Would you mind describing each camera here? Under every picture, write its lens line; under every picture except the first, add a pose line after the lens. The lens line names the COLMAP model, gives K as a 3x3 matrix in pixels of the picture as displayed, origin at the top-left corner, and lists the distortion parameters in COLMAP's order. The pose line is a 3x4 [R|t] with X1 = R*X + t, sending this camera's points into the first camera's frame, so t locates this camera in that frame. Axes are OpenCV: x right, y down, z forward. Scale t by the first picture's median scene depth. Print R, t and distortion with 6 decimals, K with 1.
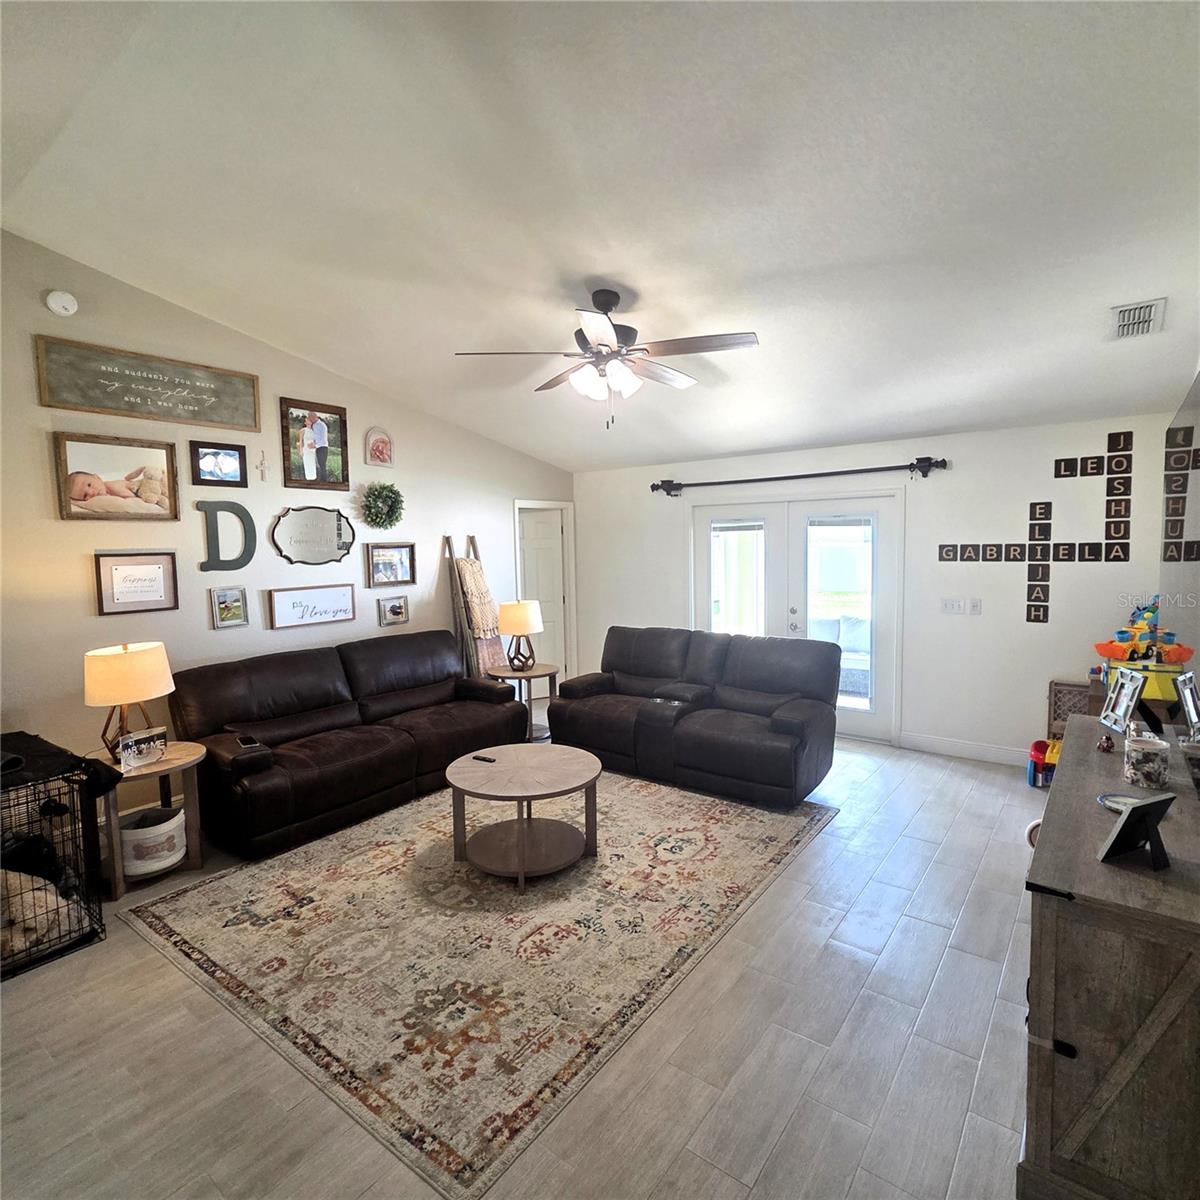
lens RADIAL K [[653.6, 0, 594.4], [0, 653.6, 593.2], [0, 0, 1]] dist [0.002383, 0.000787]
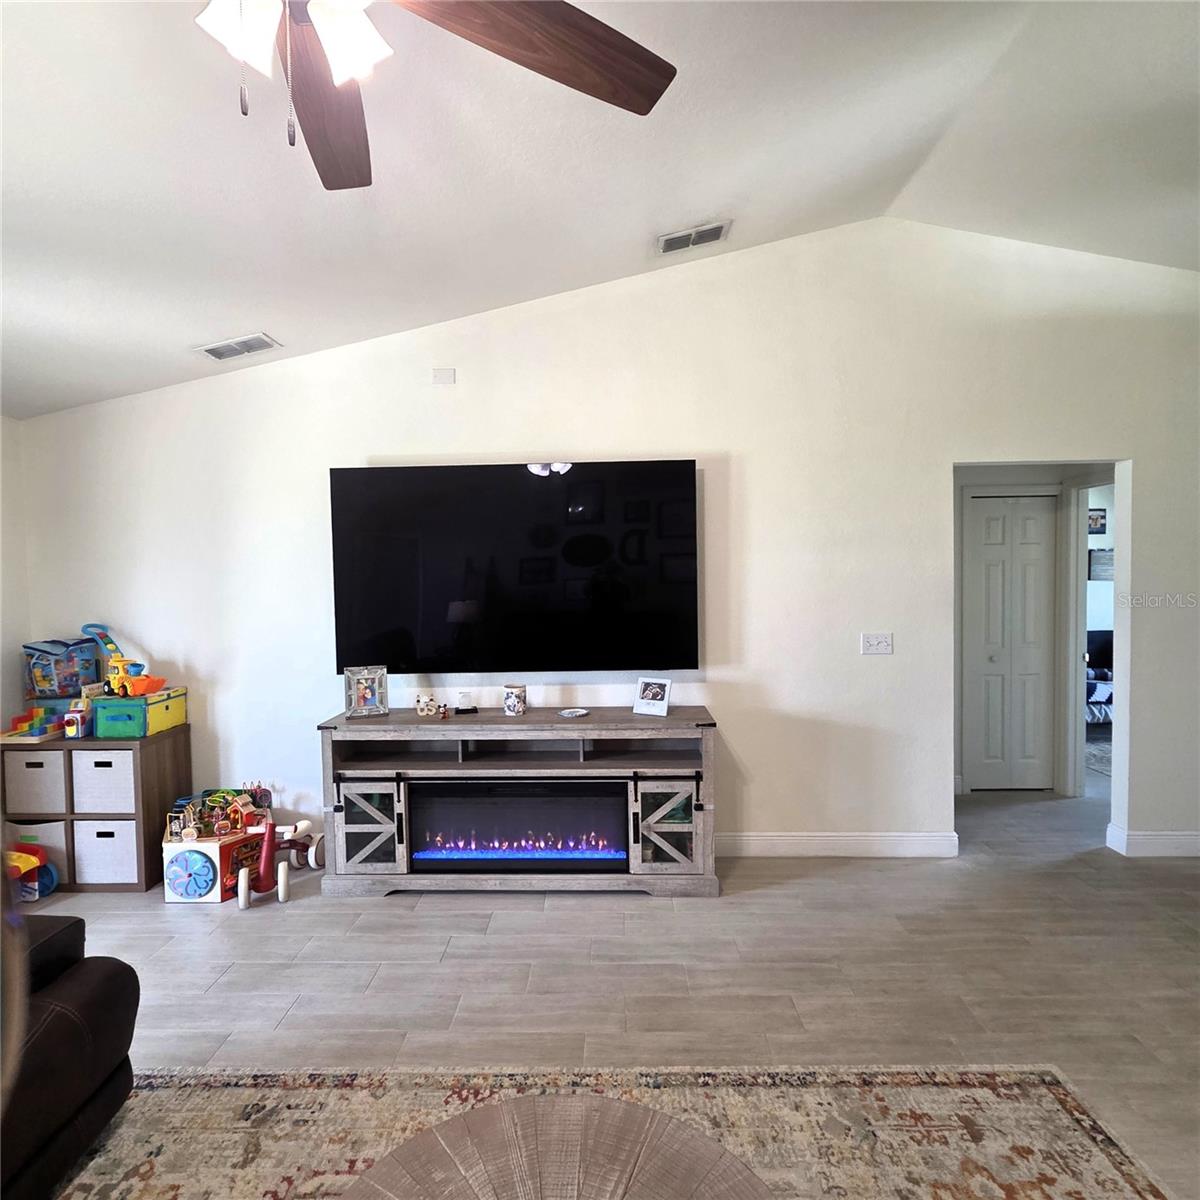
lens RADIAL K [[676.3, 0, 595.2], [0, 676.3, 600.6], [0, 0, 1]] dist [0.005582, -0.001705]
pose [[-0.588349, -0.005884, 0.808586, -0.303631], [0.088685, 0.993472, 0.071759, -0.037168], [-0.803729, 0.113928, -0.583986, 0.995061]]
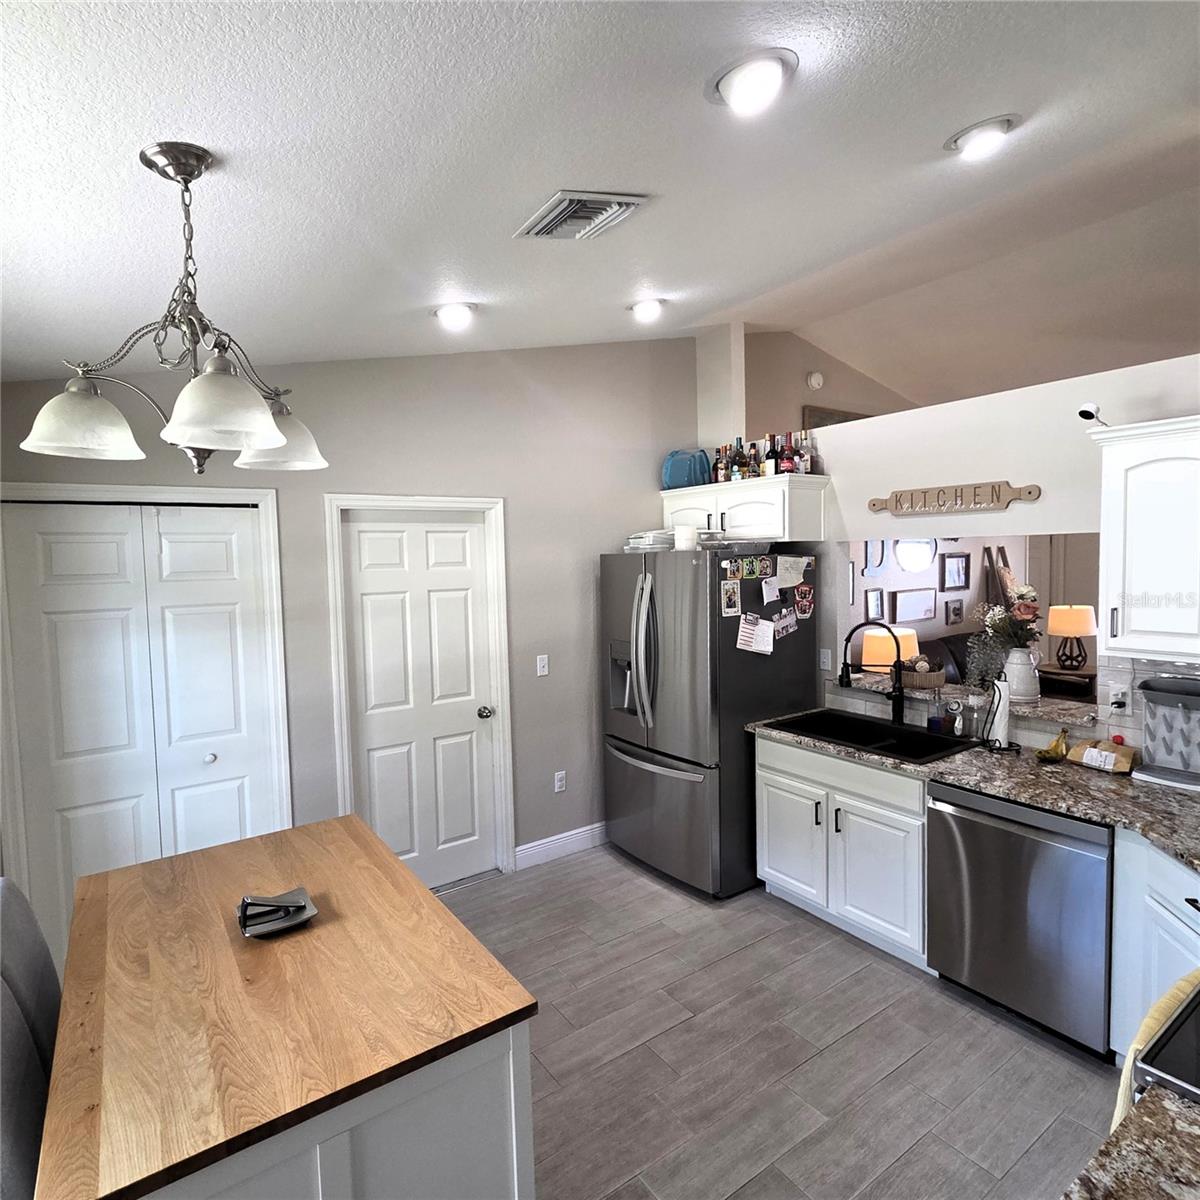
lens RADIAL K [[676.3, 0, 595.2], [0, 676.3, 600.6], [0, 0, 1]] dist [0.005582, -0.001705]
pose [[0.951440, 0.014420, -0.307496, -0.754406], [-0.016770, 0.999847, -0.005003, 0.032119], [0.307377, 0.009917, 0.951536, -0.457357]]
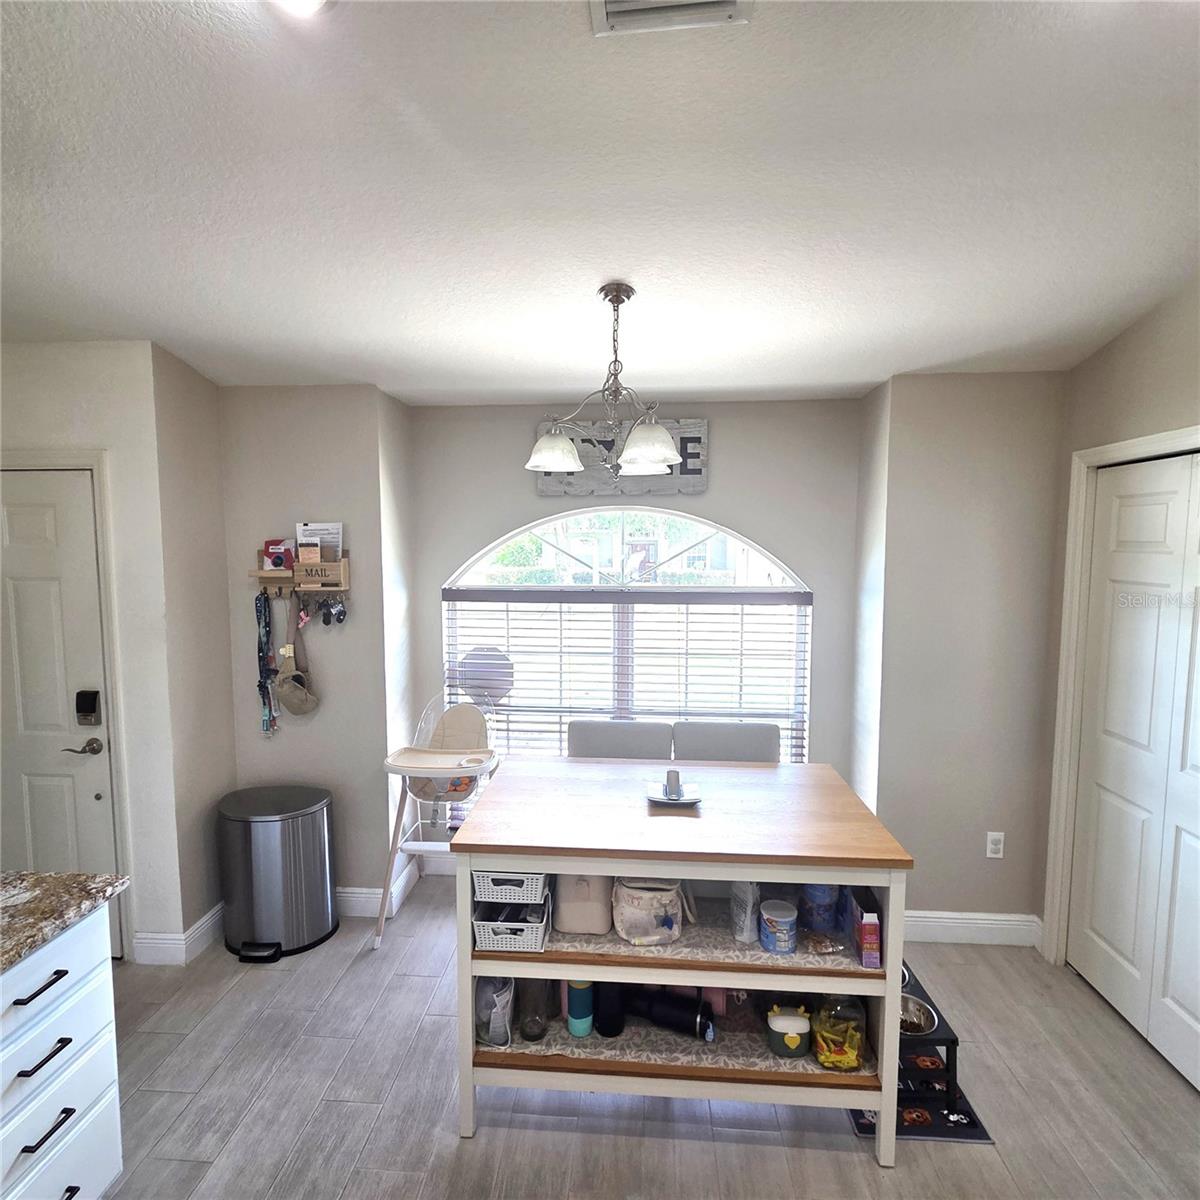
lens RADIAL K [[660.7, 0, 600.0], [0, 660.7, 600.0], [0, 0, 1]] dist [0.009326, -0.000329]
pose [[-0.834953, 0.066174, -0.546328, -0.721124], [-0.029483, 0.985940, 0.164480, -0.021300], [0.549530, 0.153441, -0.821263, 0.280216]]
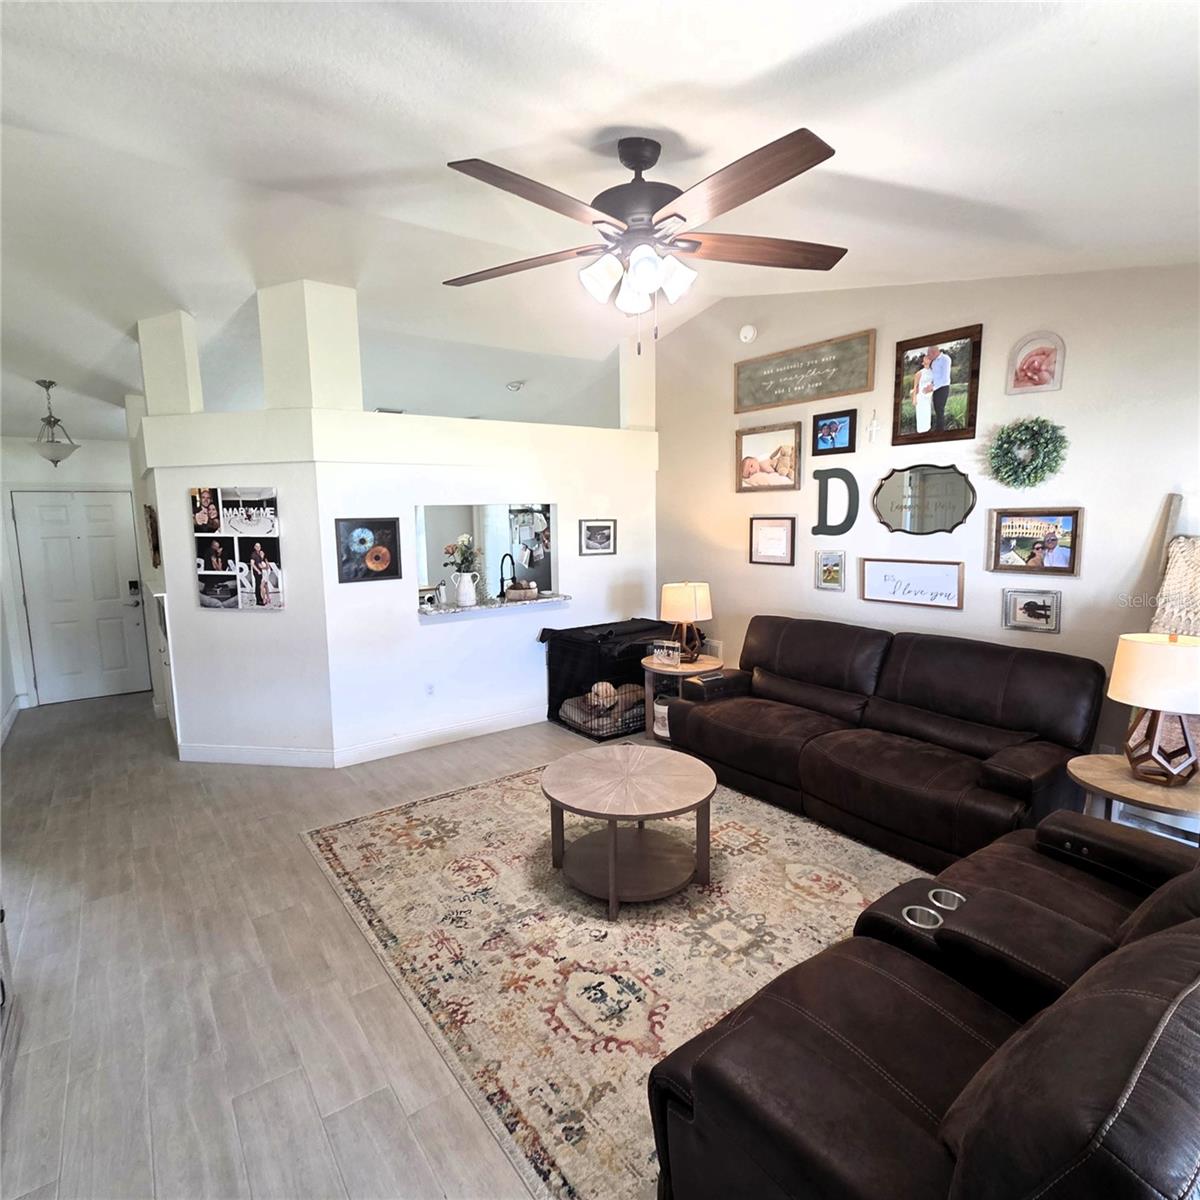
lens RADIAL K [[676.3, 0, 595.2], [0, 676.3, 600.6], [0, 0, 1]] dist [0.005582, -0.001705]
pose [[-0.283516, 0.147304, -0.947587, 0.659984], [-0.051456, 0.984372, 0.168417, -0.106536], [0.957586, 0.096508, -0.271505, 1.058907]]
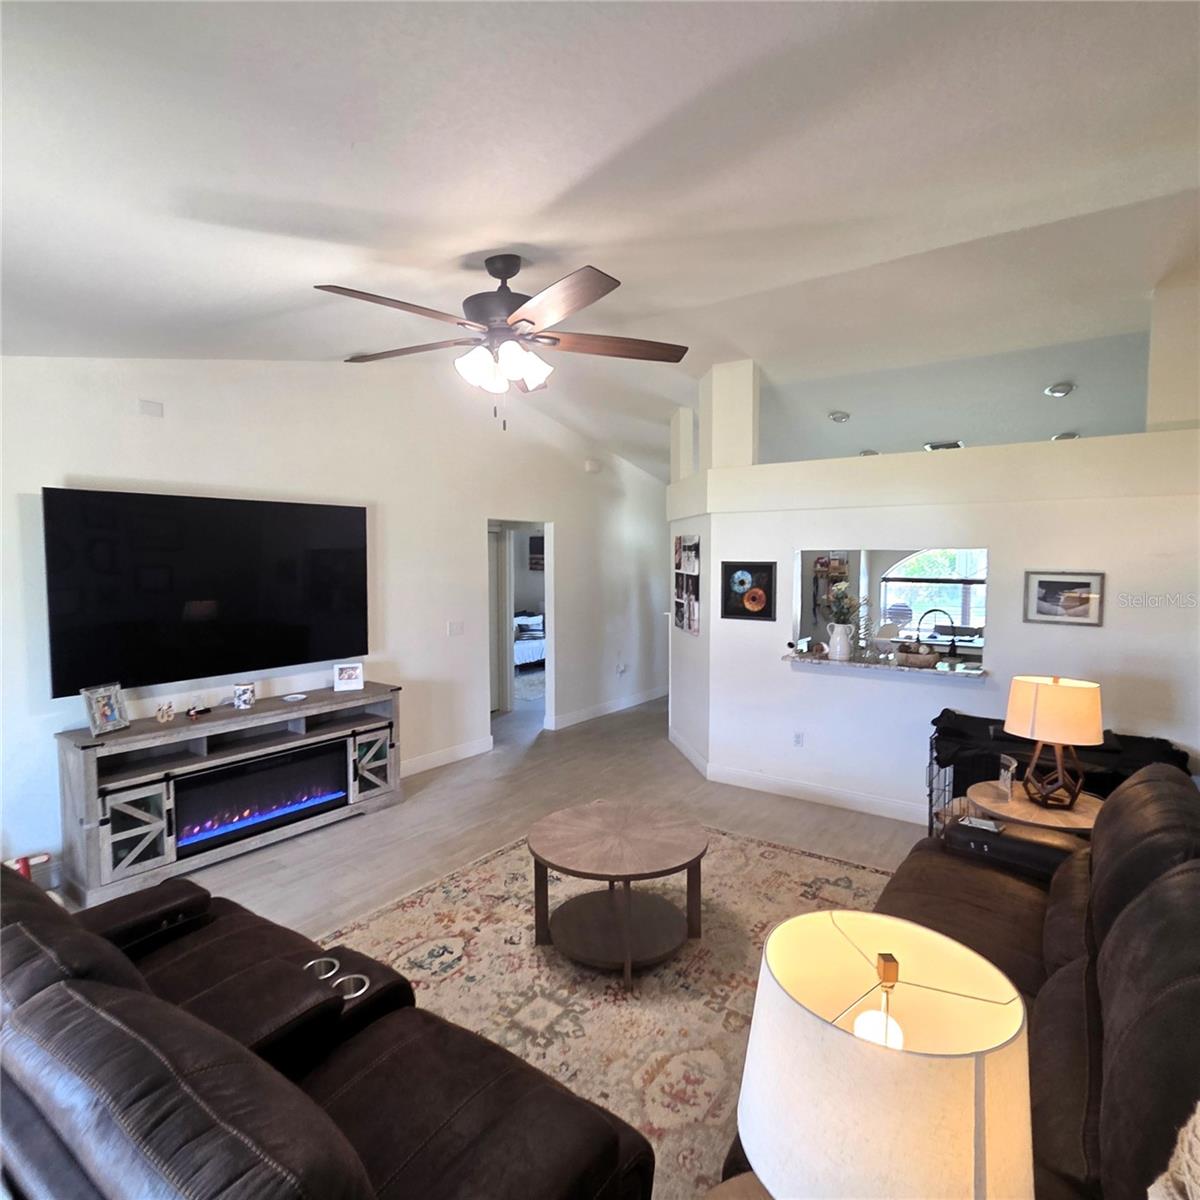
lens RADIAL K [[704.0, 0, 594.1], [0, 704.0, 599.3], [0, 0, 1]] dist [0.004267, 0.000099]
pose [[-0.999574, 0.020136, -0.021110, -0.055584], [0.016945, 0.989760, 0.141733, -0.152590], [0.023748, 0.141315, -0.989680, 1.672563]]
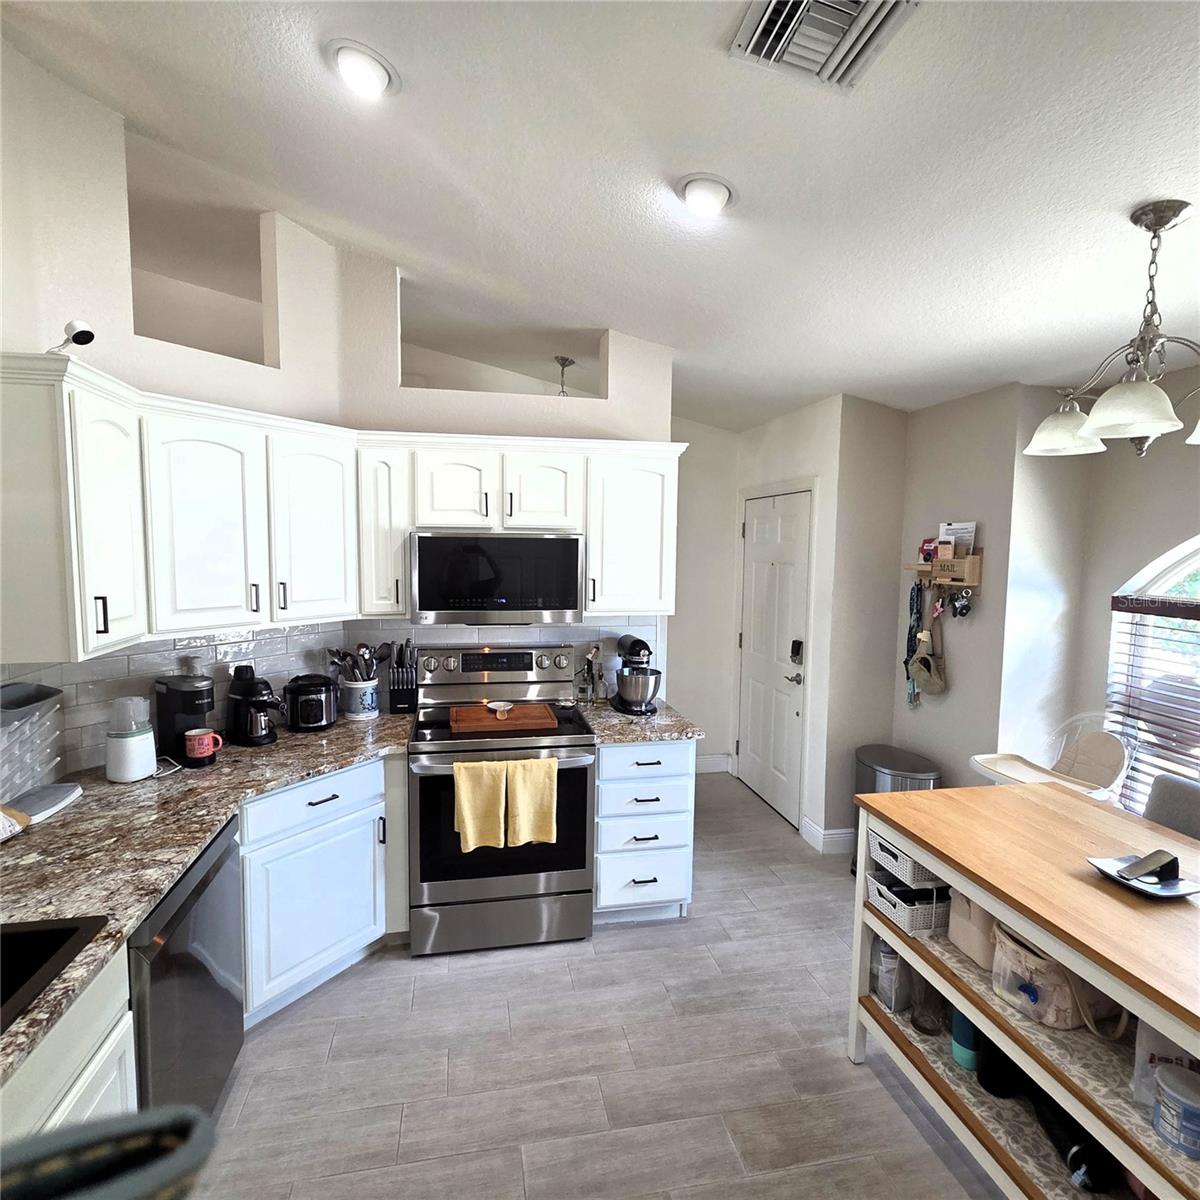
lens RADIAL K [[676.3, 0, 595.2], [0, 676.3, 600.6], [0, 0, 1]] dist [0.005582, -0.001705]
pose [[-0.750820, -0.049444, 0.658653, -1.084488], [0.052740, 0.989523, 0.134401, -0.015349], [-0.658398, 0.135649, -0.740346, 0.397032]]
